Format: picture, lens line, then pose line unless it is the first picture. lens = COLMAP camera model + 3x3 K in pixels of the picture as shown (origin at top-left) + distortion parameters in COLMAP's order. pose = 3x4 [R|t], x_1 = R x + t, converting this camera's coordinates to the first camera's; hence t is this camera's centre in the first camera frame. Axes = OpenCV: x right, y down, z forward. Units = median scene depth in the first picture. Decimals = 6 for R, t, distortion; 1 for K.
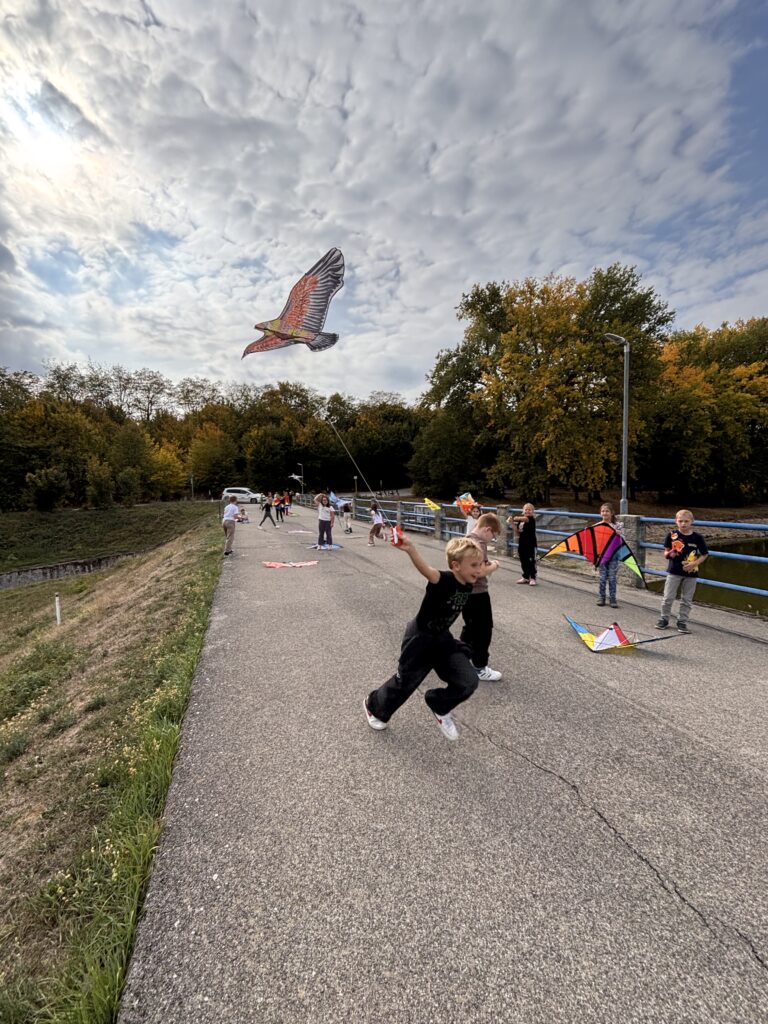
lens RADIAL K [[445.9, 0, 384.0], [0, 445.9, 512.0], [0, 0, 1]] dist [0.001093, -0.000344]
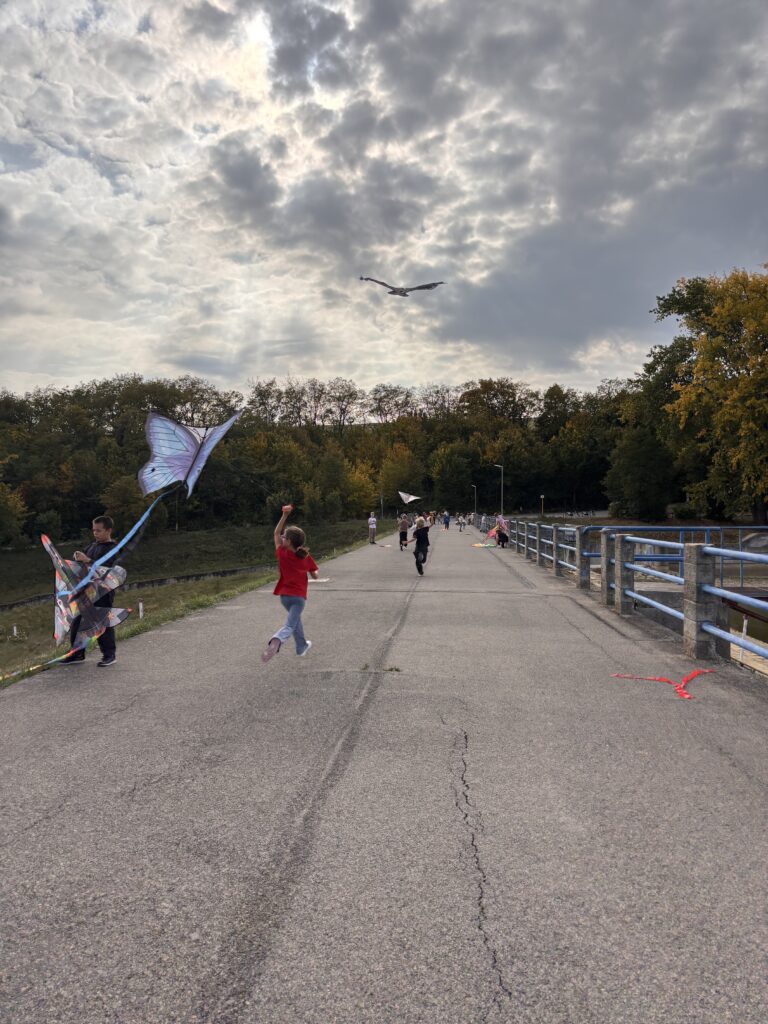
lens RADIAL K [[750.6, 0, 384.9], [0, 750.6, 499.5], [0, 0, 1]] dist [0.125067, -0.146173]
pose [[0.920015, -0.001951, -0.391879, 0.250388], [-0.021551, 0.998222, -0.055564, 0.023820], [0.391291, 0.059565, 0.918337, -0.579195]]
